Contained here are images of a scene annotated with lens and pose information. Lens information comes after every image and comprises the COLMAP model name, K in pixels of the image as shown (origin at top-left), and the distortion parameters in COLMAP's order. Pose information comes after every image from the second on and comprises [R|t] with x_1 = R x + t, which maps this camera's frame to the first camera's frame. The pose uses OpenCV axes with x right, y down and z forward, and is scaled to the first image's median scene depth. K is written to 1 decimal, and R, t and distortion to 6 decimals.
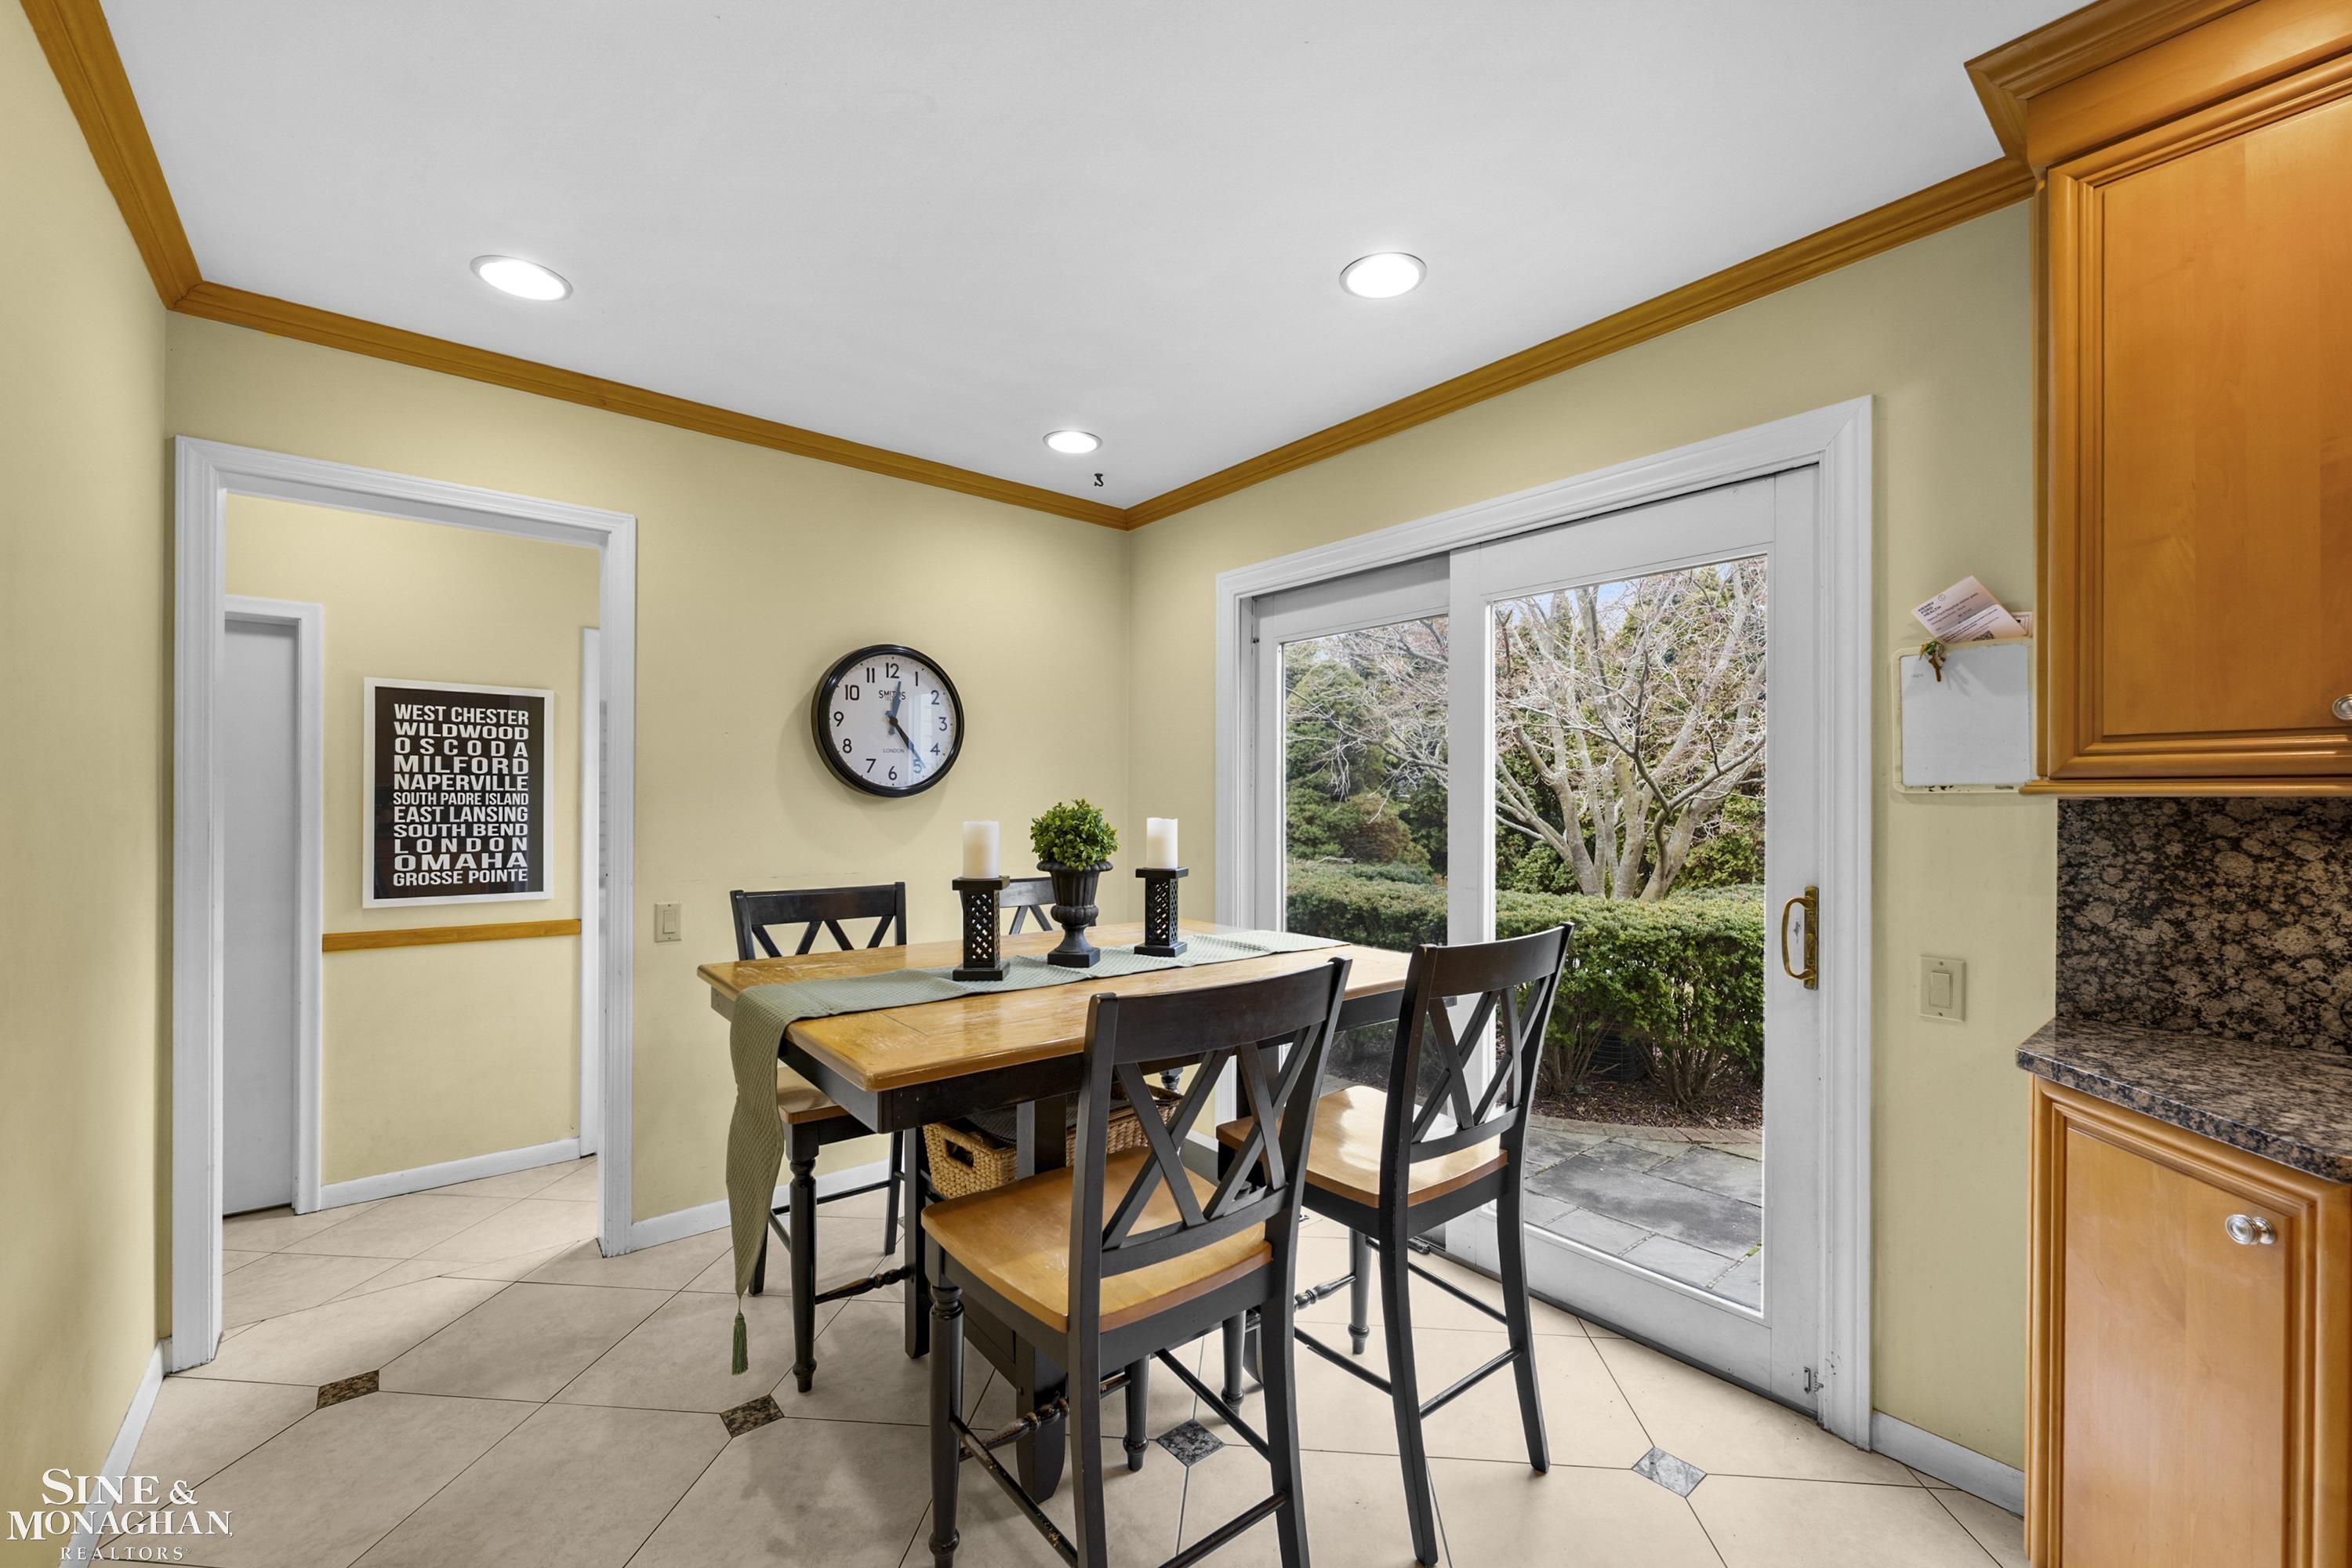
lens RADIAL K [[941.6, 0, 1197.4], [0, 941.6, 816.5], [0, 0, 1]] dist [0.000678, 0.000450]
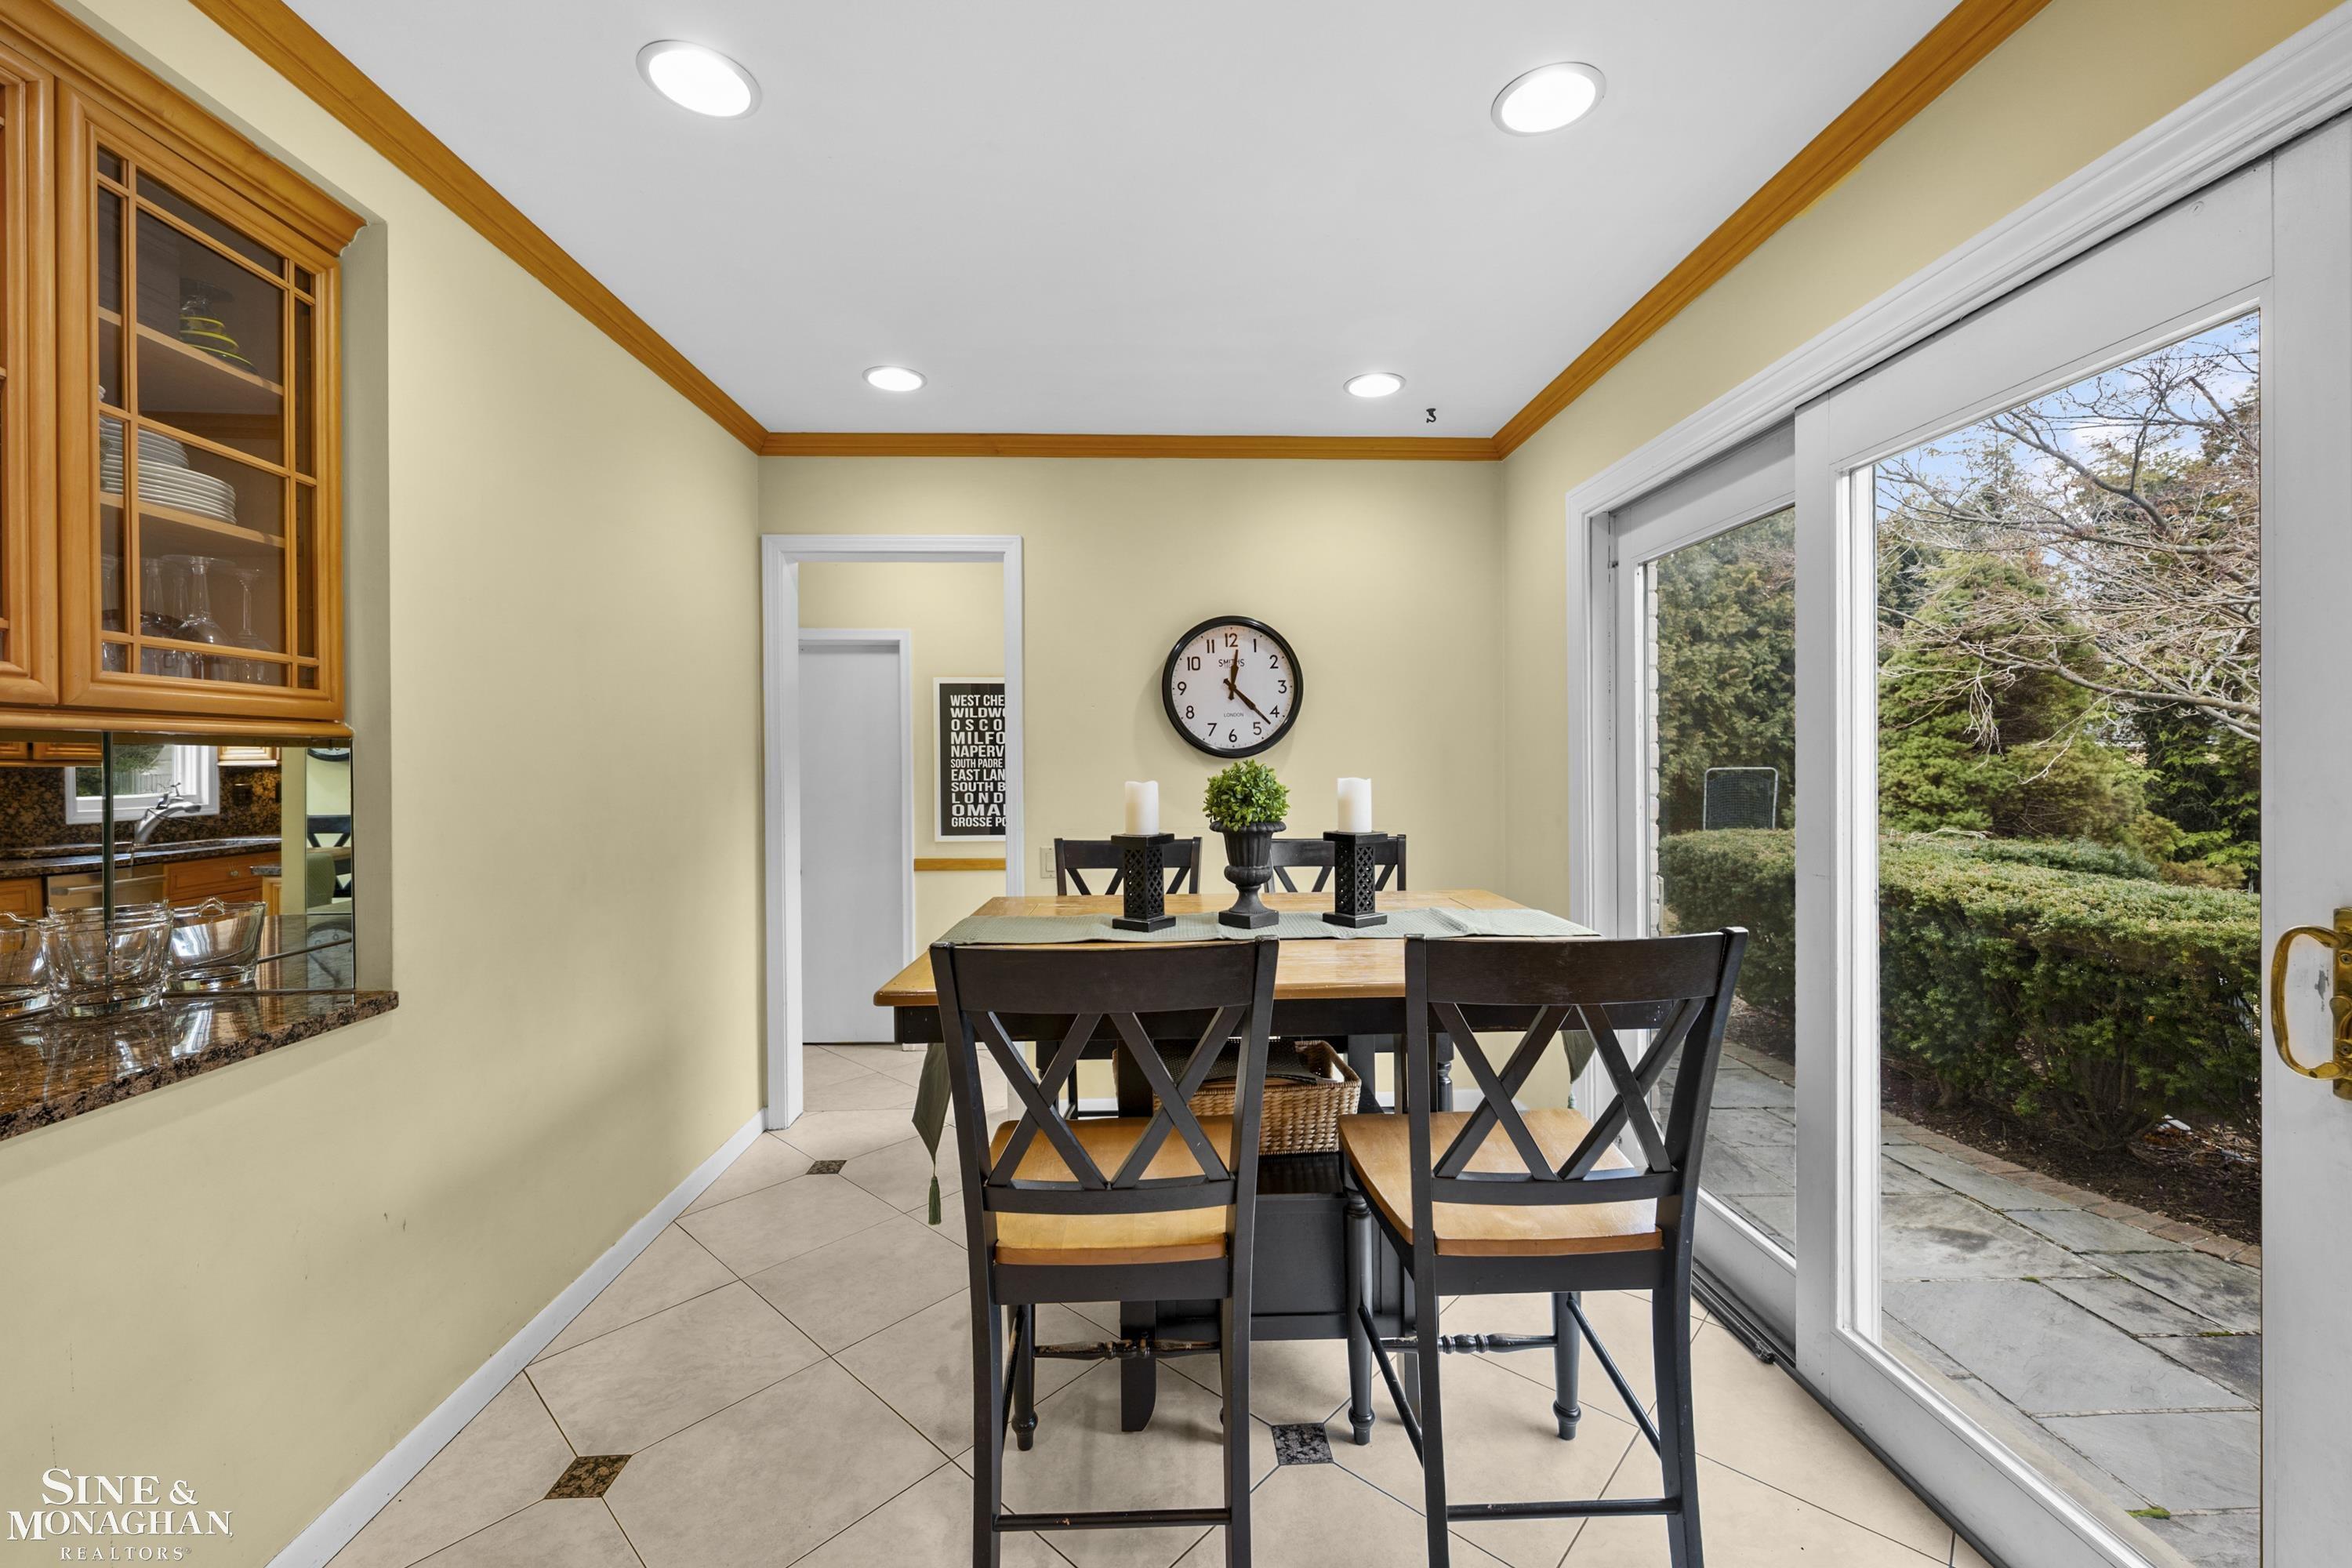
lens RADIAL K [[941.6, 0, 1177.0], [0, 941.6, 780.1], [0, 0, 1]] dist [0.000678, 0.000450]
pose [[0.796762, 0.001732, -0.604291, 0.268907], [0.001775, 0.999985, 0.005207, -0.001317], [0.604291, -0.005222, 0.796747, 0.105790]]
